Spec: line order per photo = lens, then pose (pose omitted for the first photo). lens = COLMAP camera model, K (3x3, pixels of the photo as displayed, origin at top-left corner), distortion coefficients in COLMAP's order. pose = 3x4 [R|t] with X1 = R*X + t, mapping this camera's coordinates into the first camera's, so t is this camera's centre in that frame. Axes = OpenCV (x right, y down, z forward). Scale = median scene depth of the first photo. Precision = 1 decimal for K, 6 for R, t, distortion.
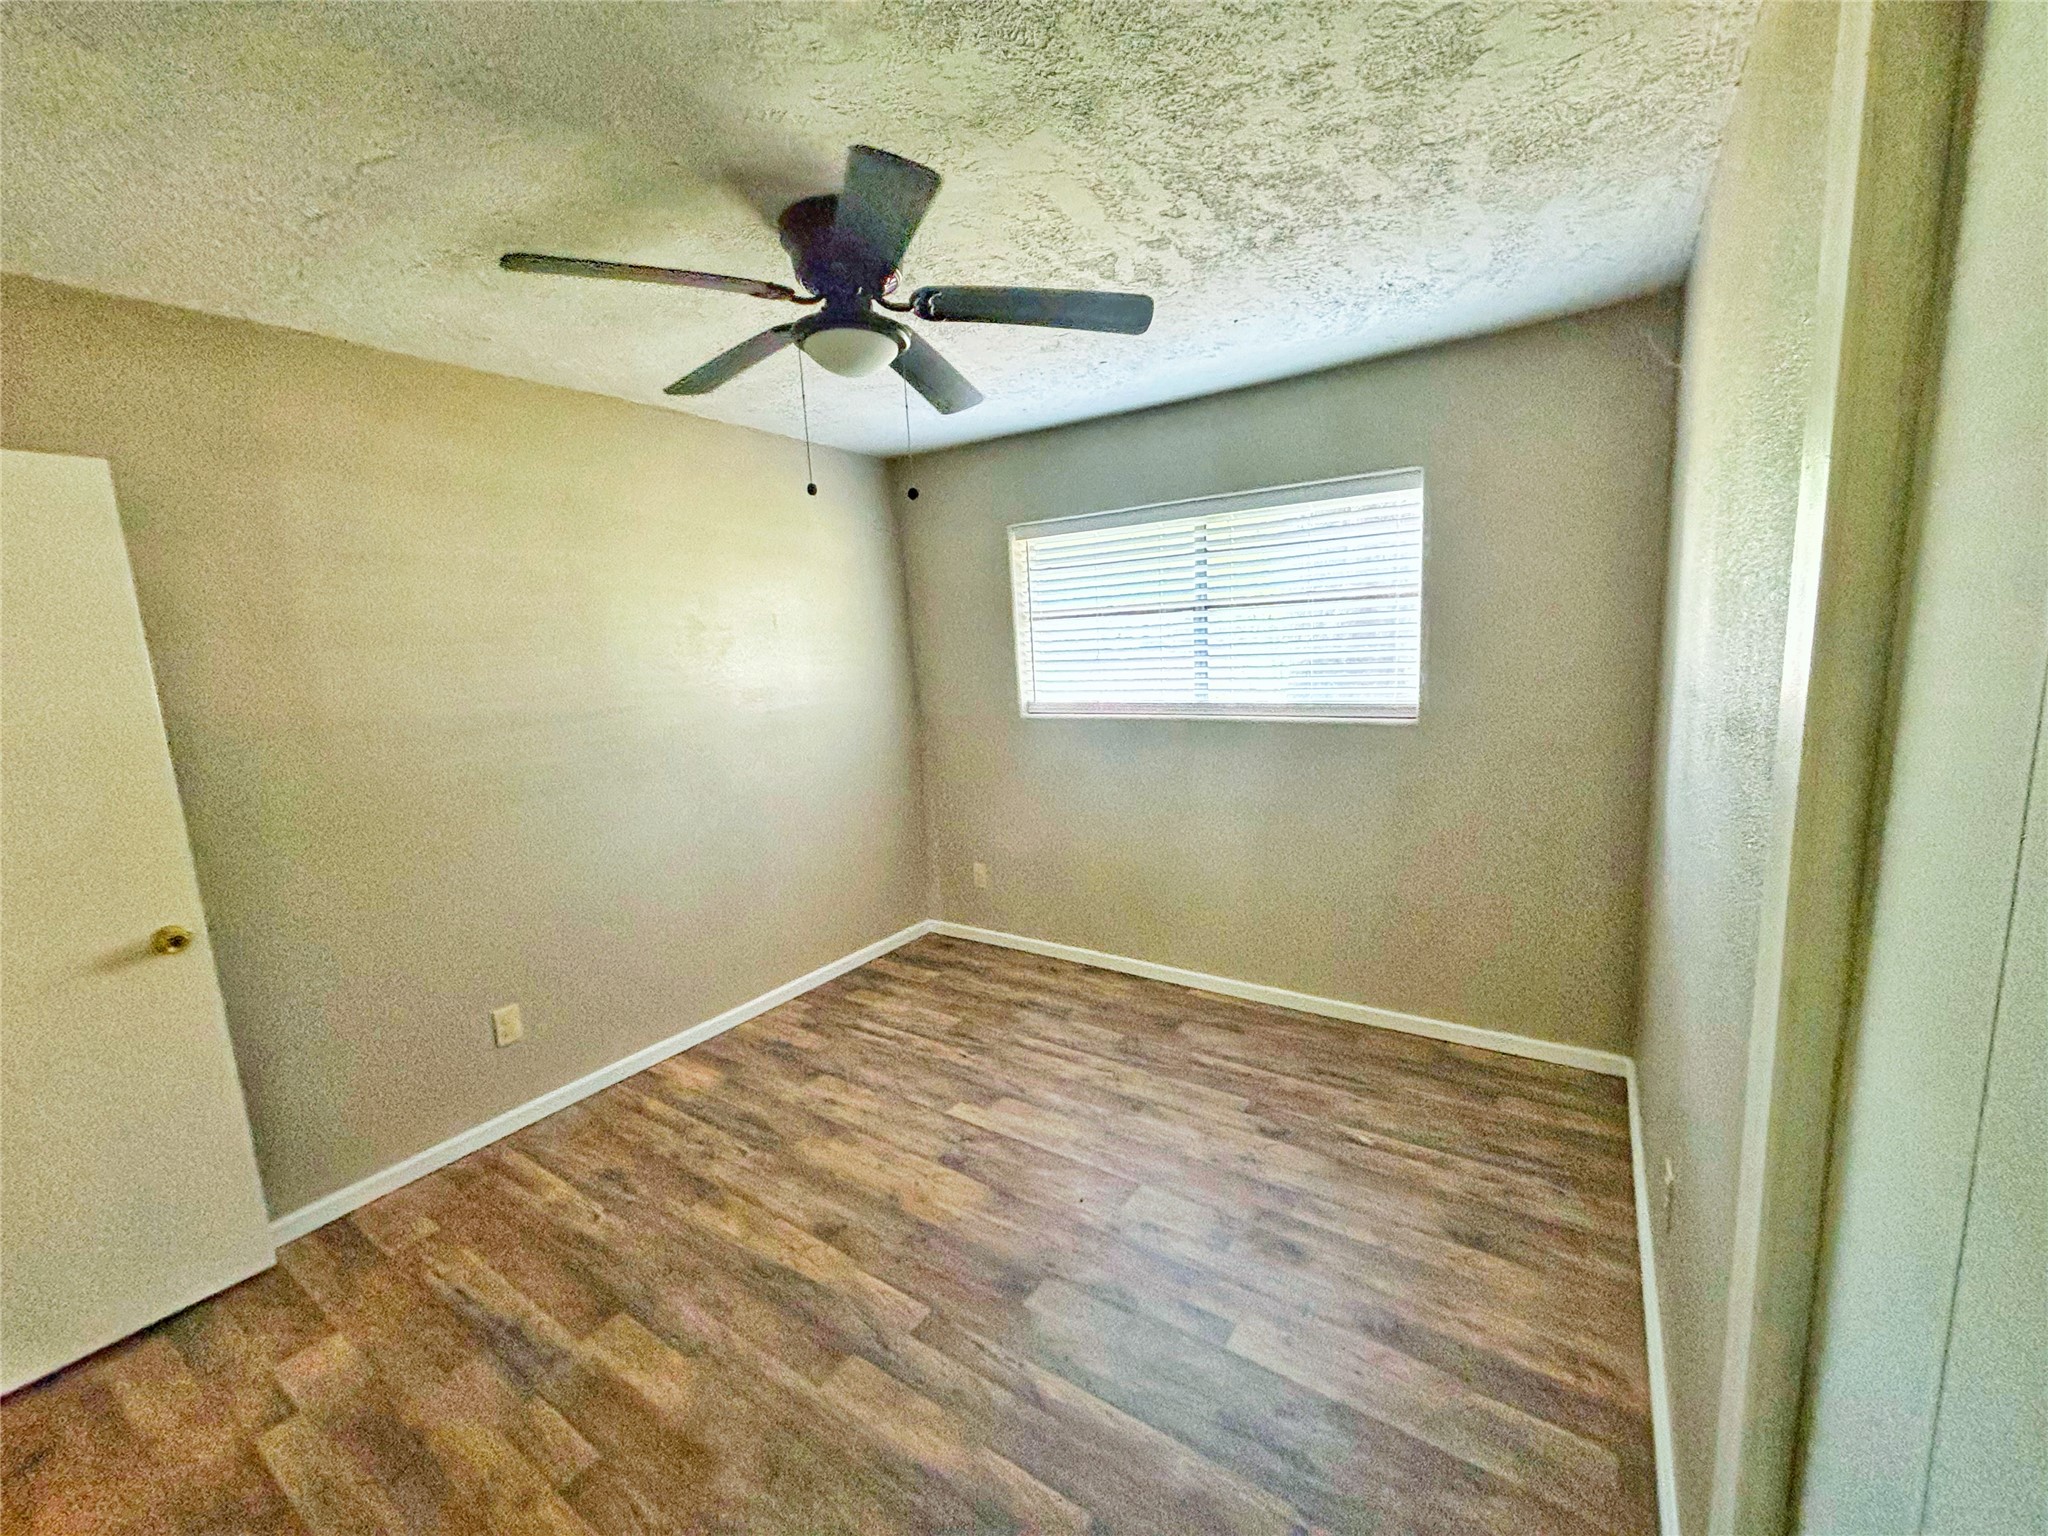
lens RADIAL K [[833.8, 0, 1026.3], [0, 833.8, 754.0], [0, 0, 1]] dist [-0.000854, 0.001140]
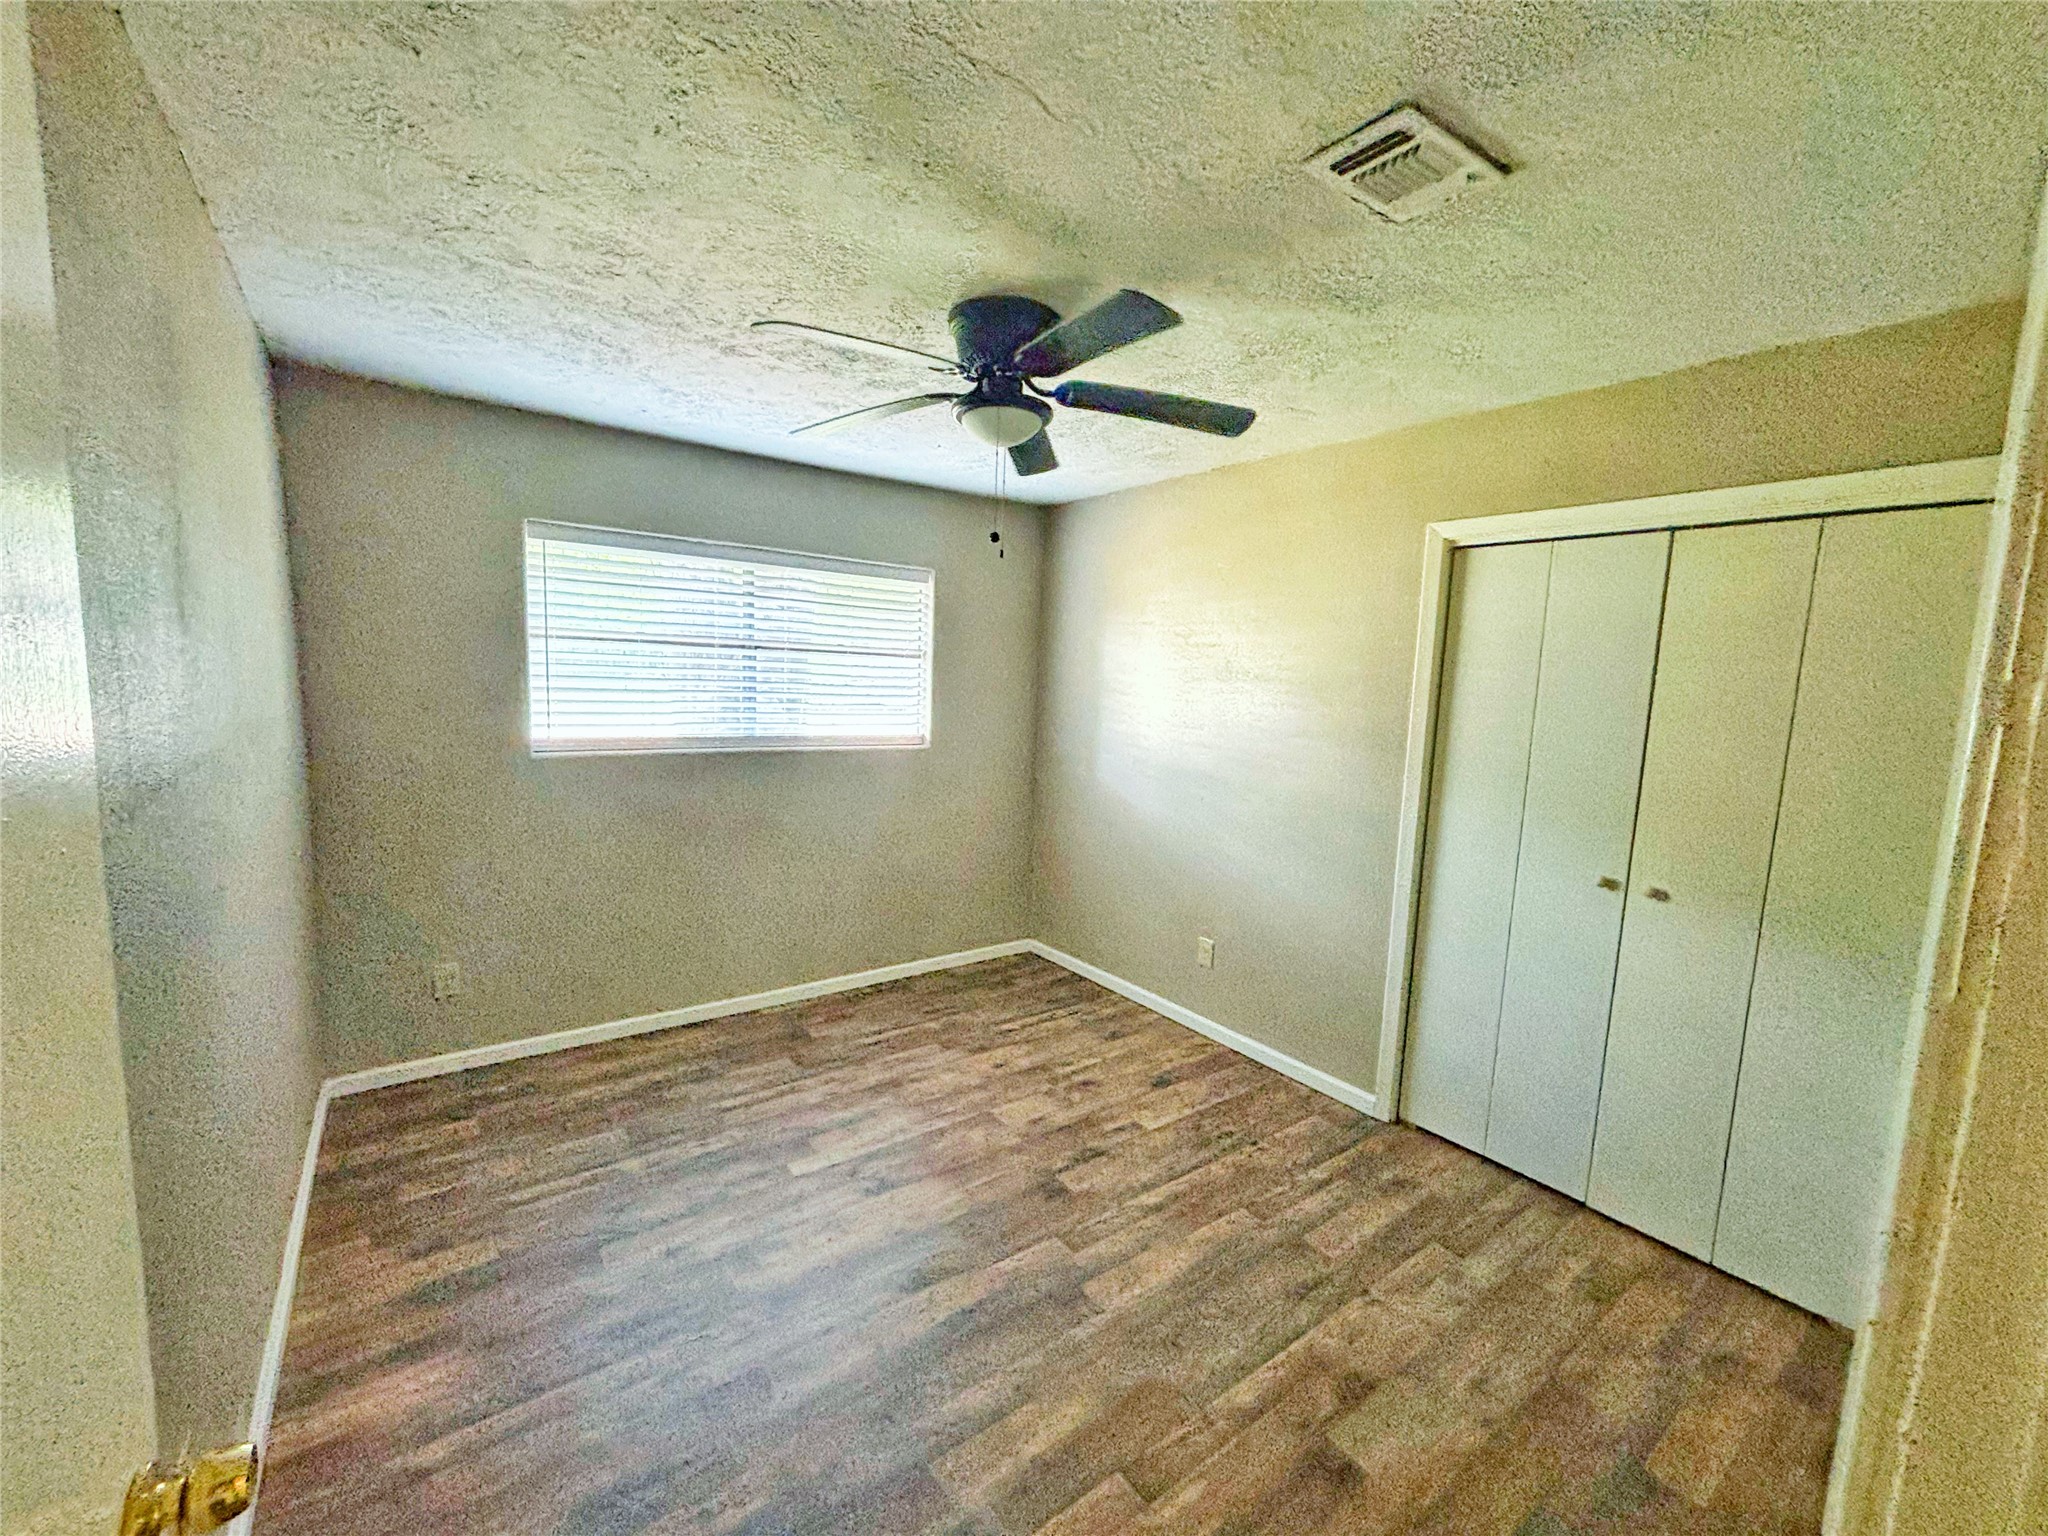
lens RADIAL K [[833.8, 0, 1018.4], [0, 833.8, 752.8], [0, 0, 1]] dist [-0.000854, 0.001140]
pose [[0.331197, -0.029222, 0.943109, -0.819067], [0.076944, 0.997028, 0.003871, -0.022035], [-0.940419, 0.071285, 0.332462, 0.399141]]
